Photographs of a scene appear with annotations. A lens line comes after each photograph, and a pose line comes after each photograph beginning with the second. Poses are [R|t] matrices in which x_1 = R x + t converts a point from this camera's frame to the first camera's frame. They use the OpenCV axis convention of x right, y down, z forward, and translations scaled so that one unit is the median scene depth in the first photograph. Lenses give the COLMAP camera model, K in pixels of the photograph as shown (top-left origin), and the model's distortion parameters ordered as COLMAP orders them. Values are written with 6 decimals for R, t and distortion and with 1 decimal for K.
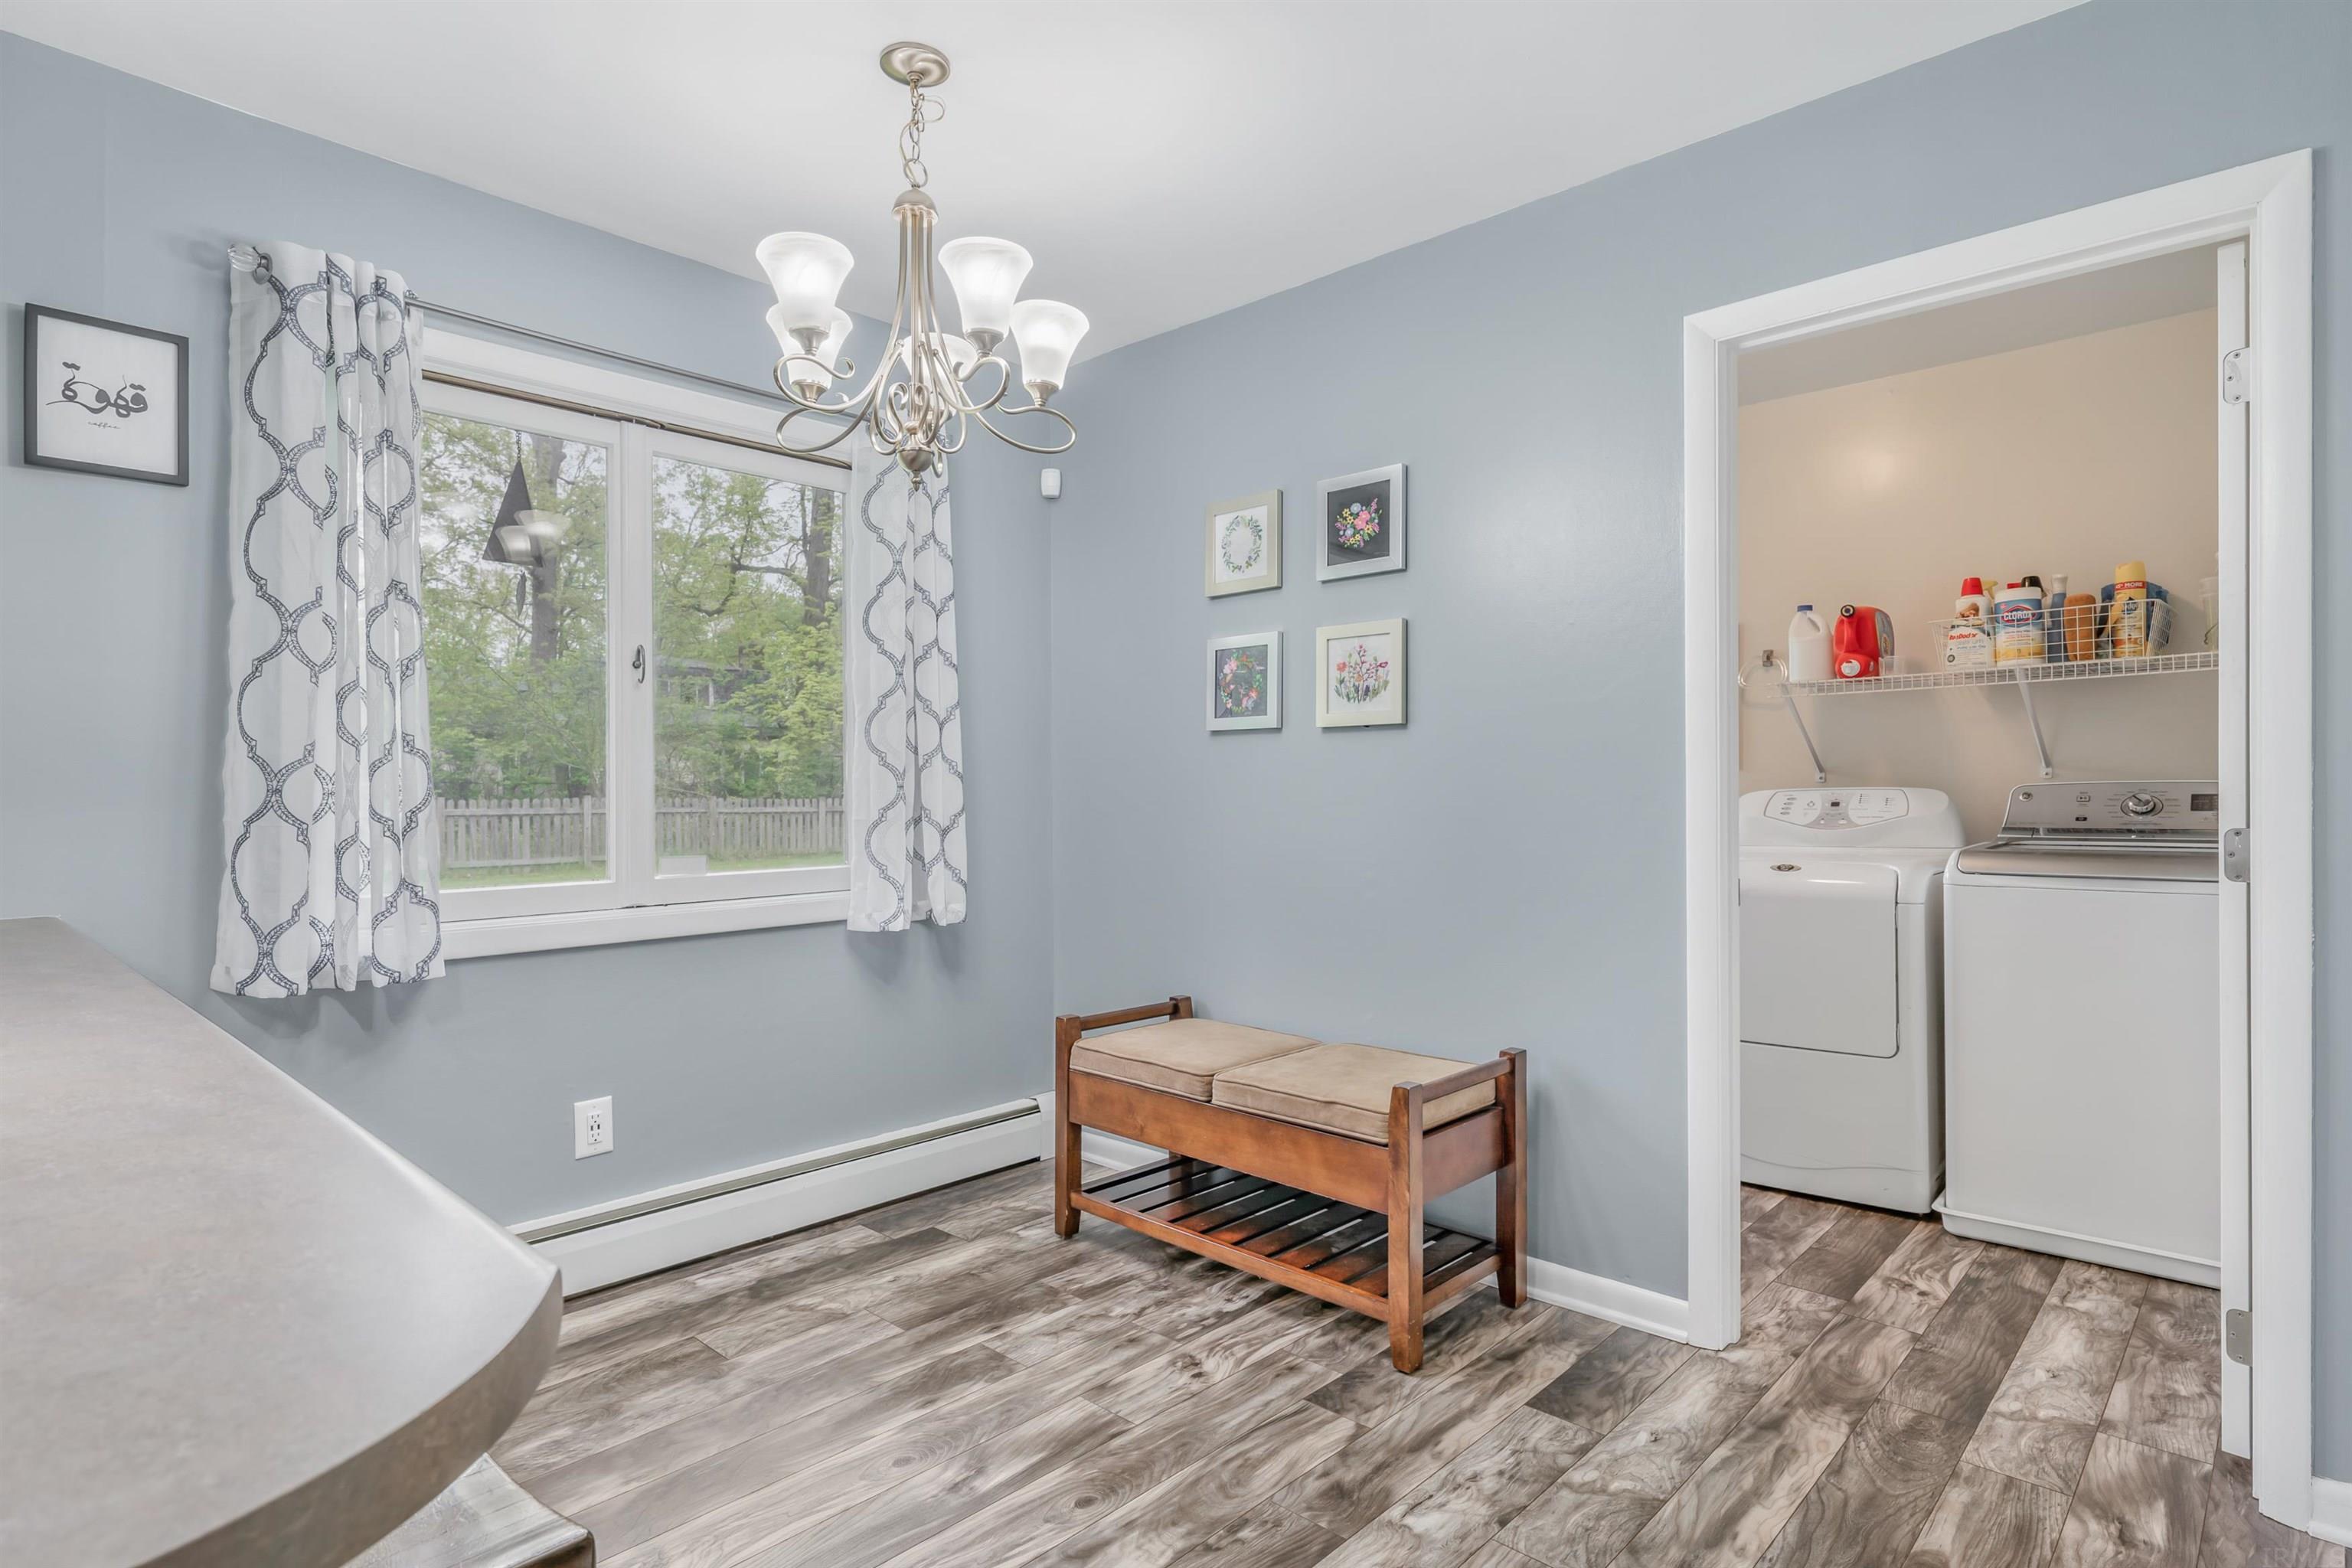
lens RADIAL K [[1219.3, 0, 1173.8], [0, 1219.3, 786.5], [0, 0, 1]] dist [0.002063, -0.000246]
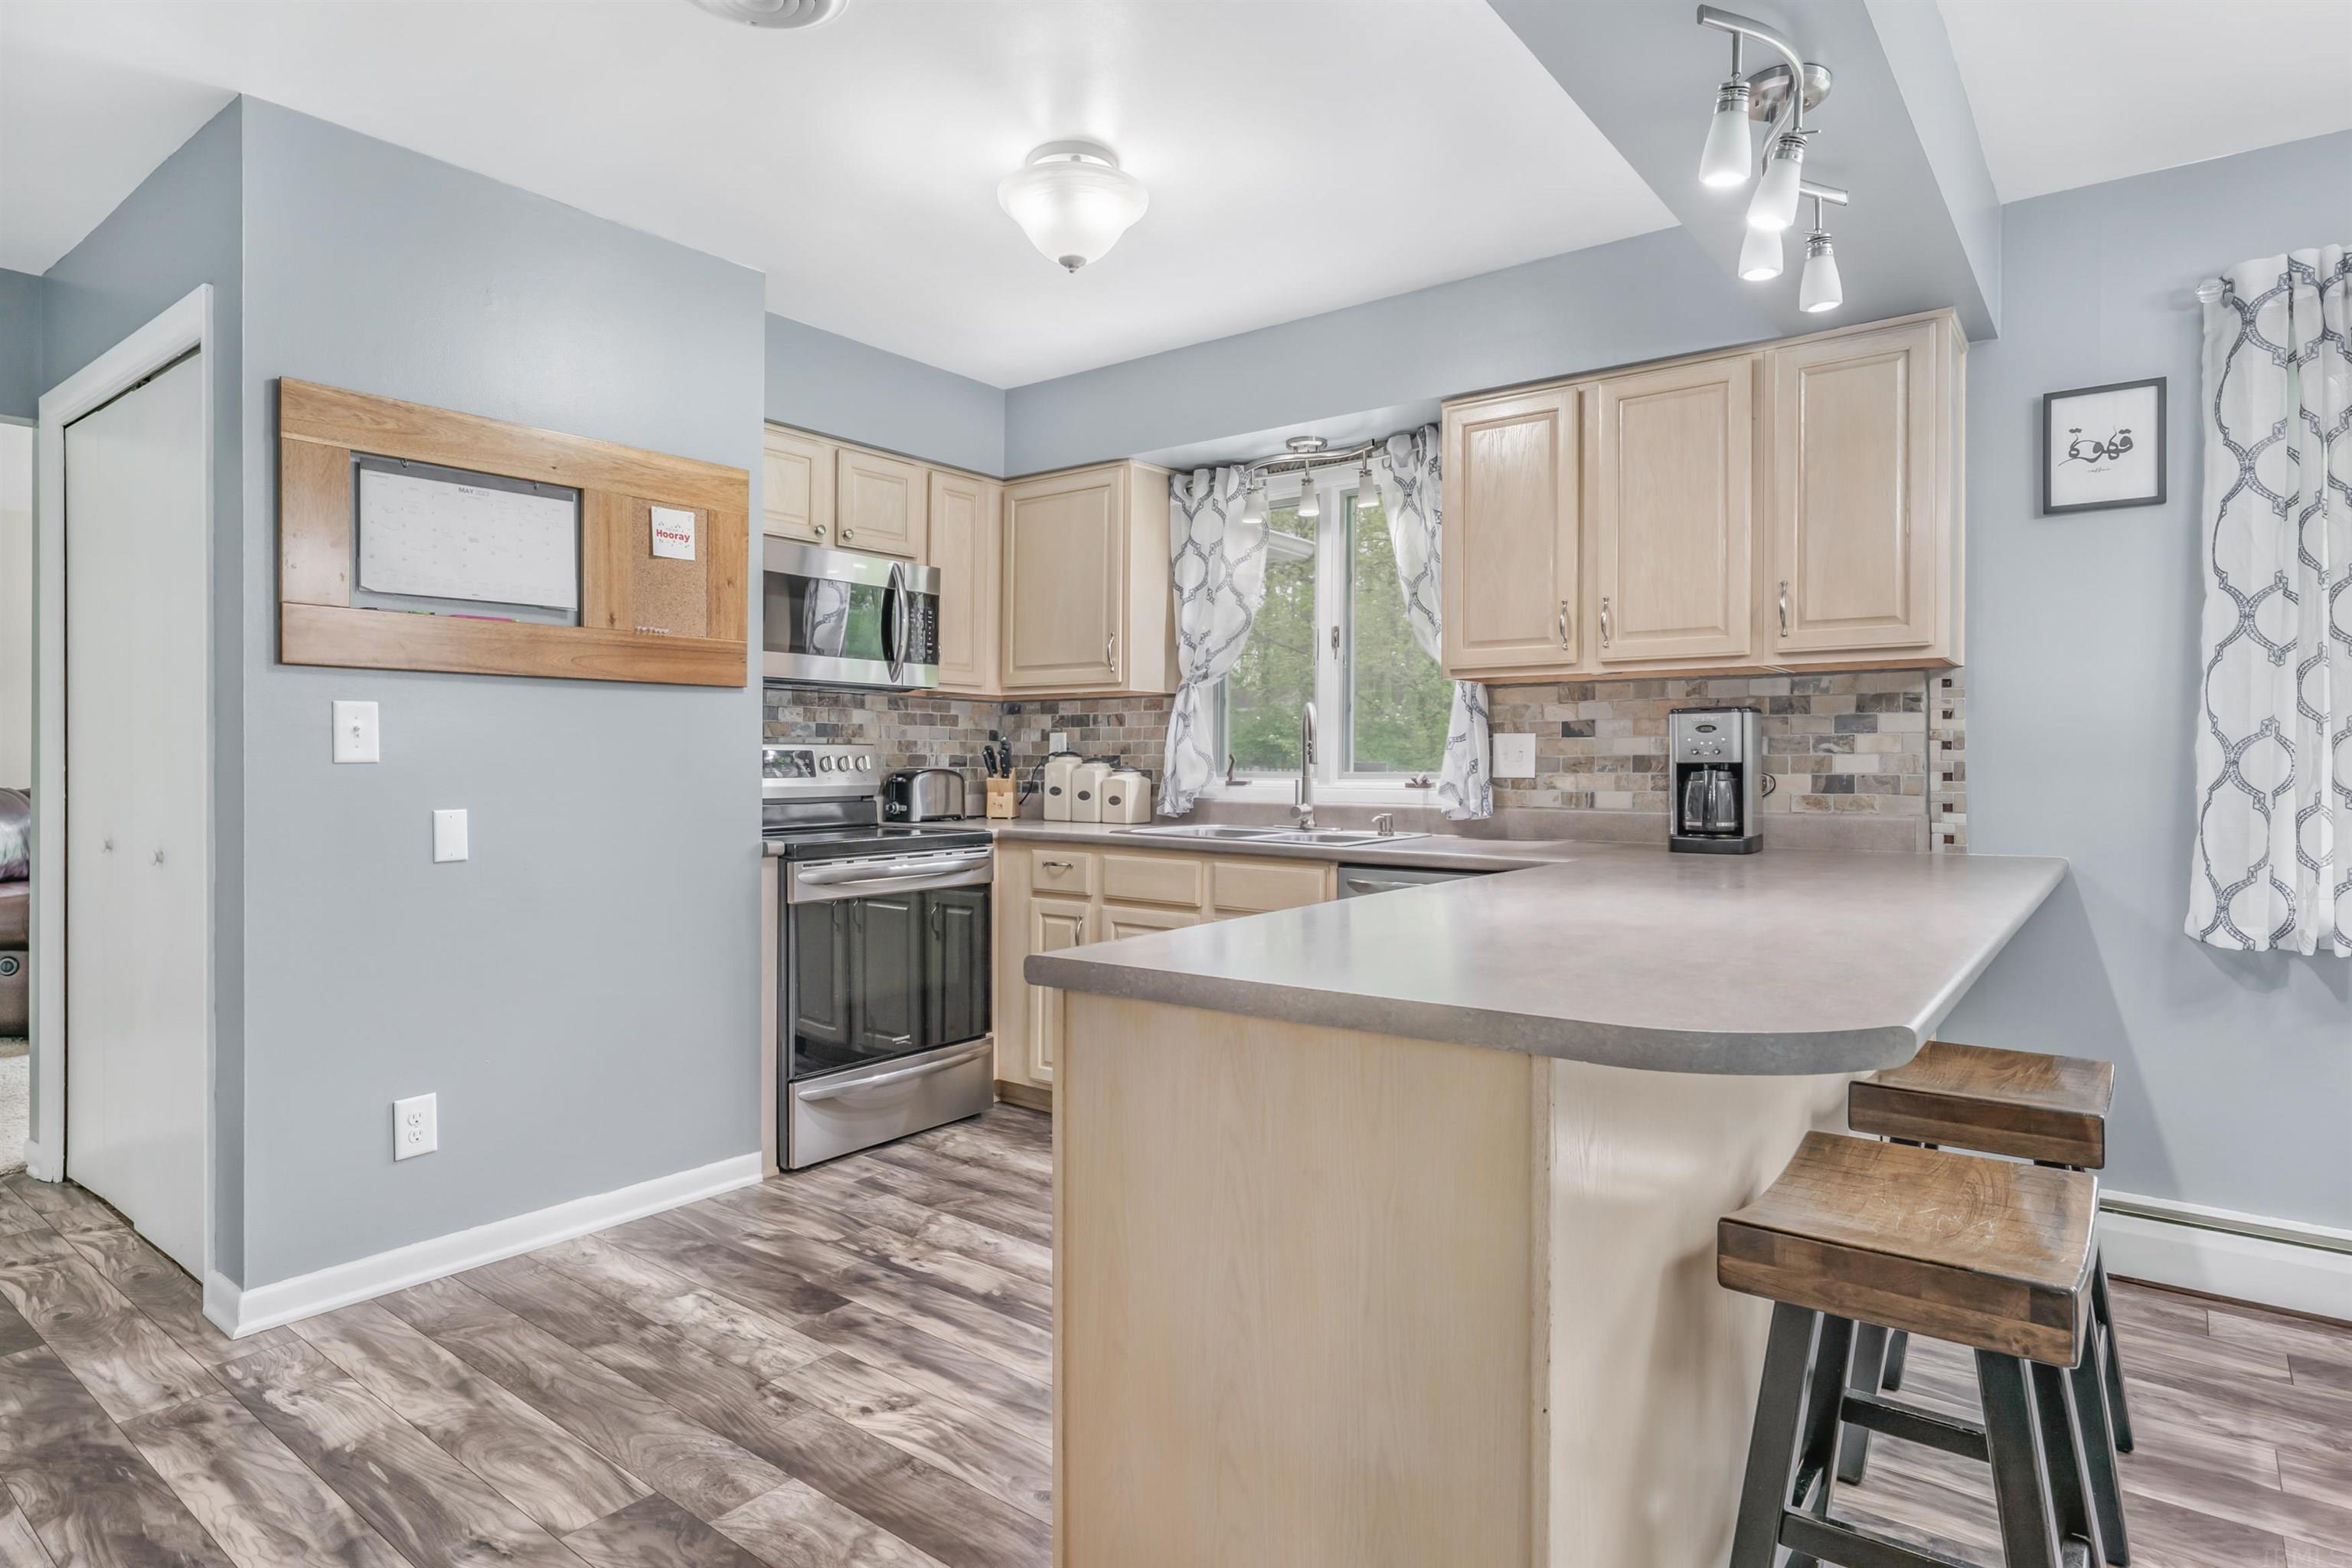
lens RADIAL K [[1263.1, 0, 1178.0], [0, 1263.1, 769.6], [0, 0, 1]] dist [-0.002180, 0.001496]
pose [[0.100443, 0.010868, -0.994883, 0.301217], [-0.000950, 0.999941, 0.010827, -0.001359], [0.994942, -0.000143, 0.100447, -0.066523]]
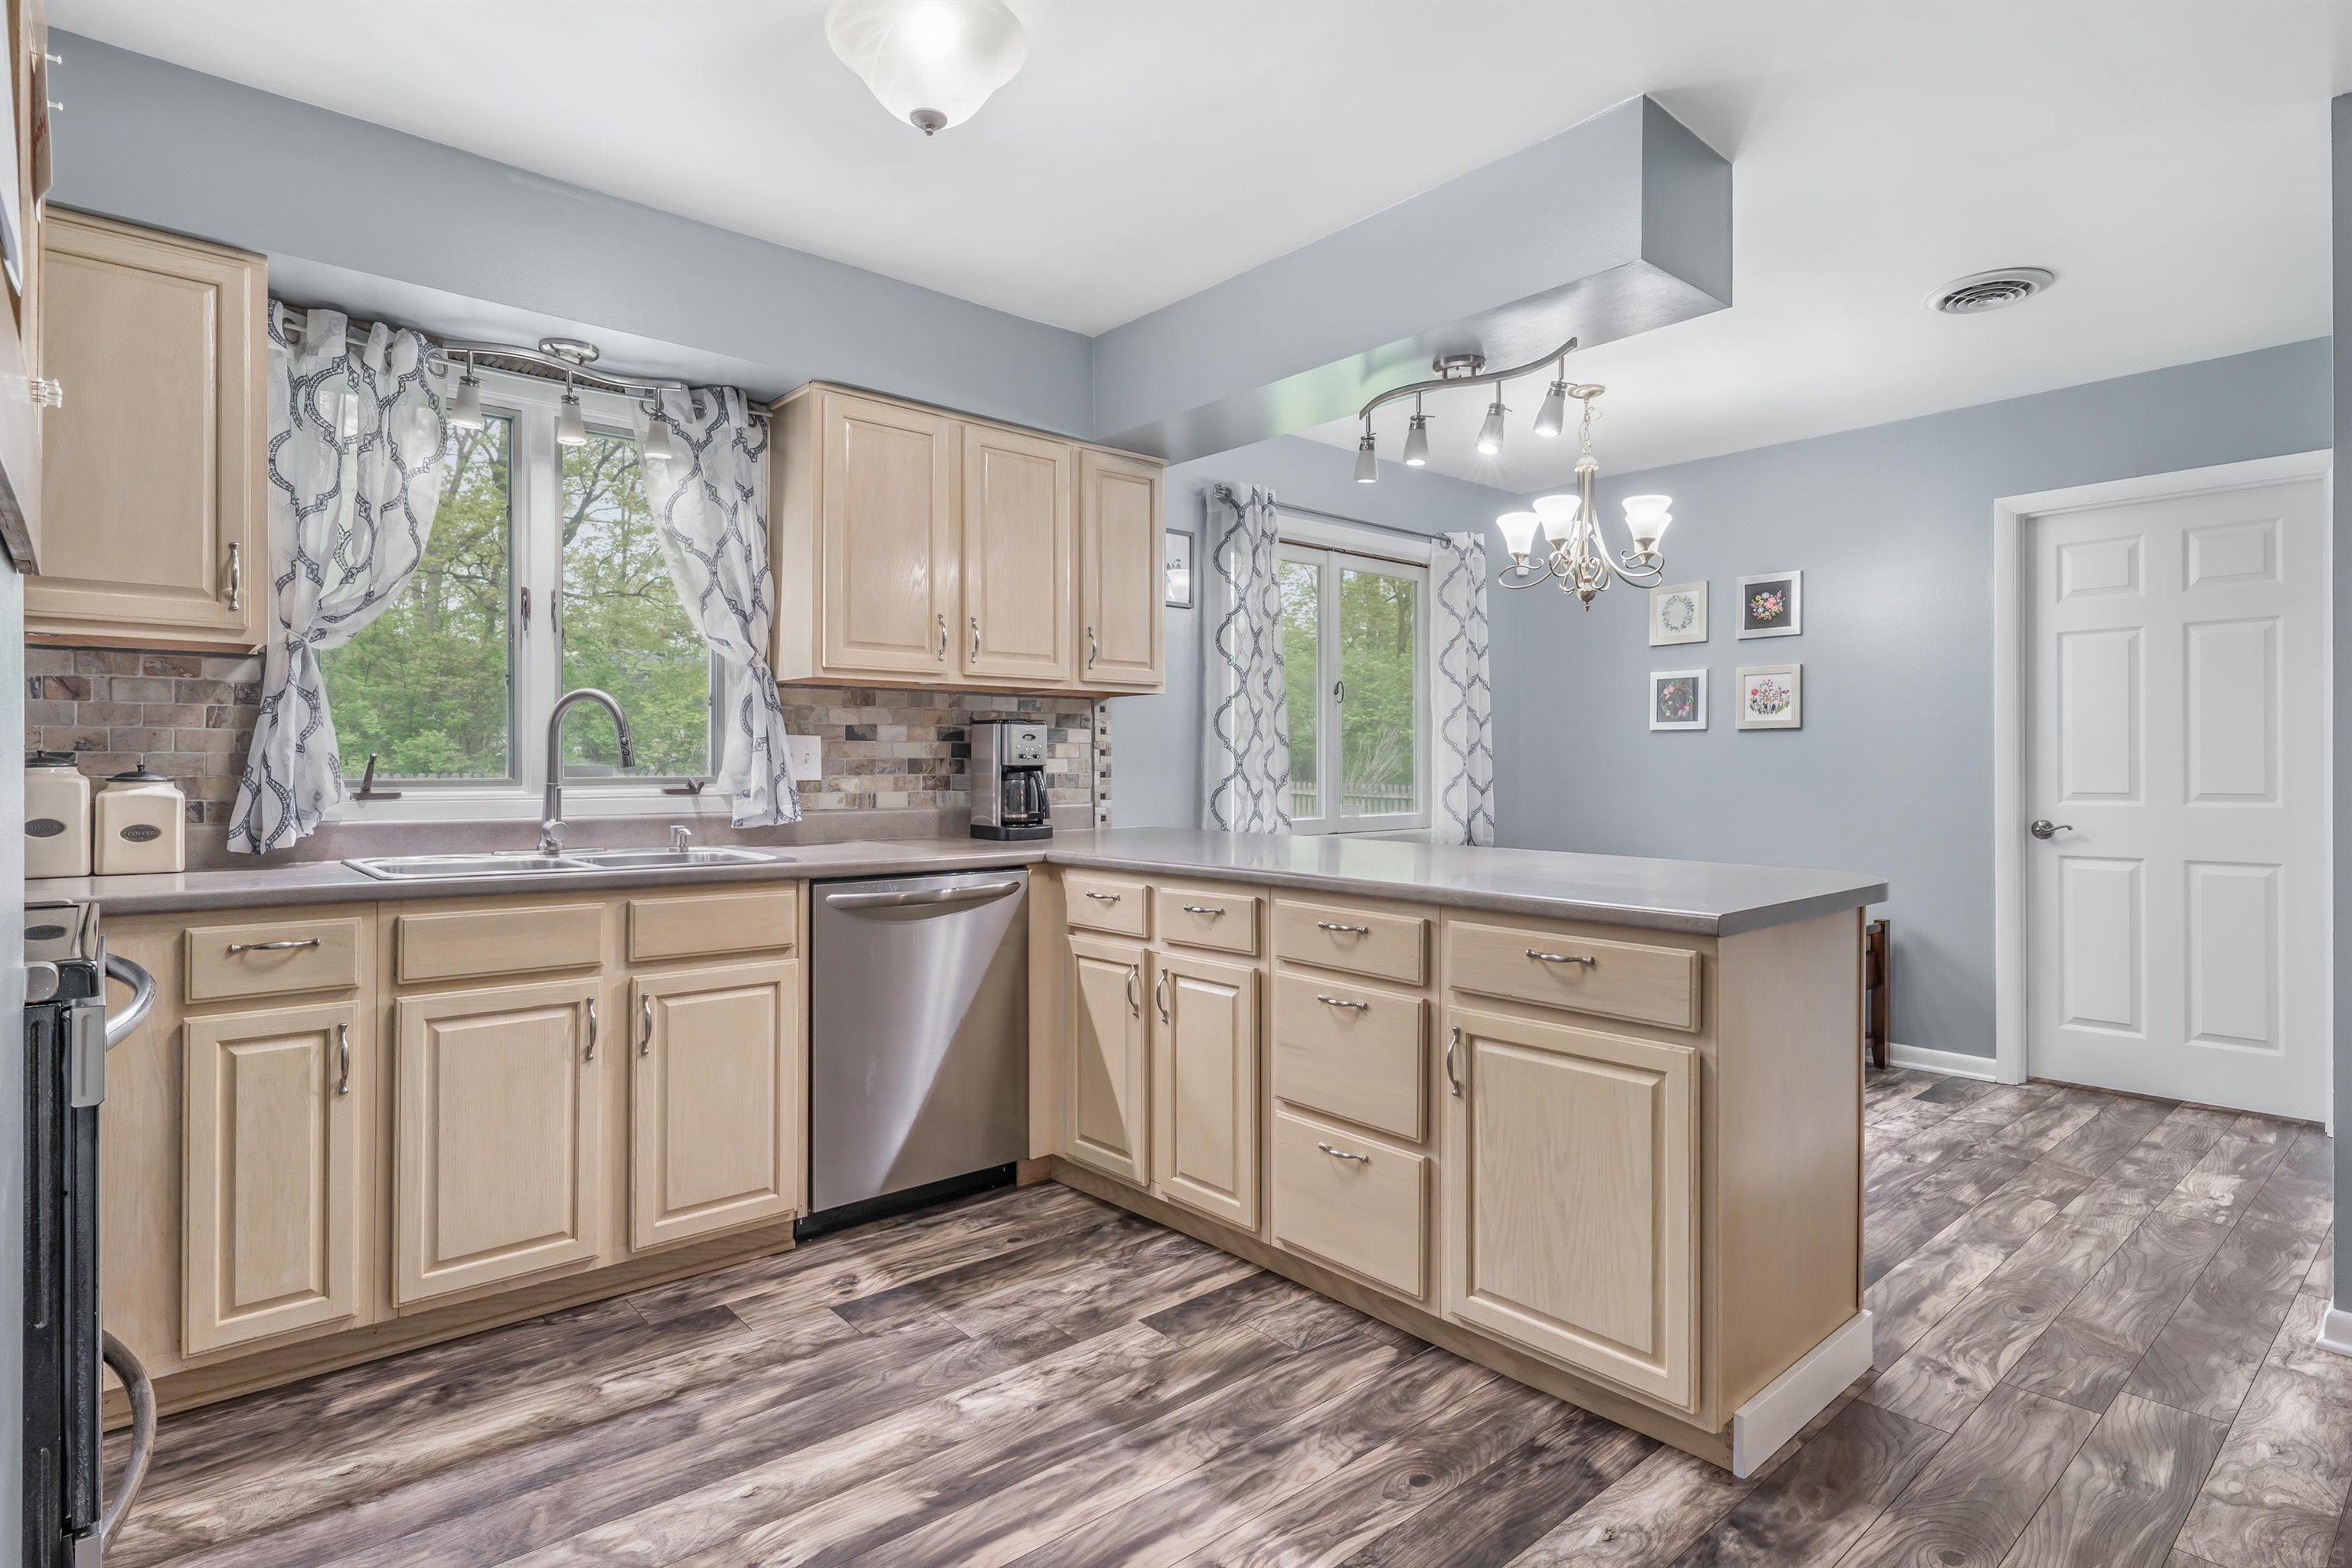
lens RADIAL K [[1219.3, 0, 1177.5], [0, 1219.3, 760.8], [0, 0, 1]] dist [0.002063, -0.000246]
pose [[0.995608, 0.005186, -0.093481, -0.628225], [-0.005389, 0.999984, -0.001920, 0.001628], [0.093469, 0.002416, 0.995619, -0.917879]]
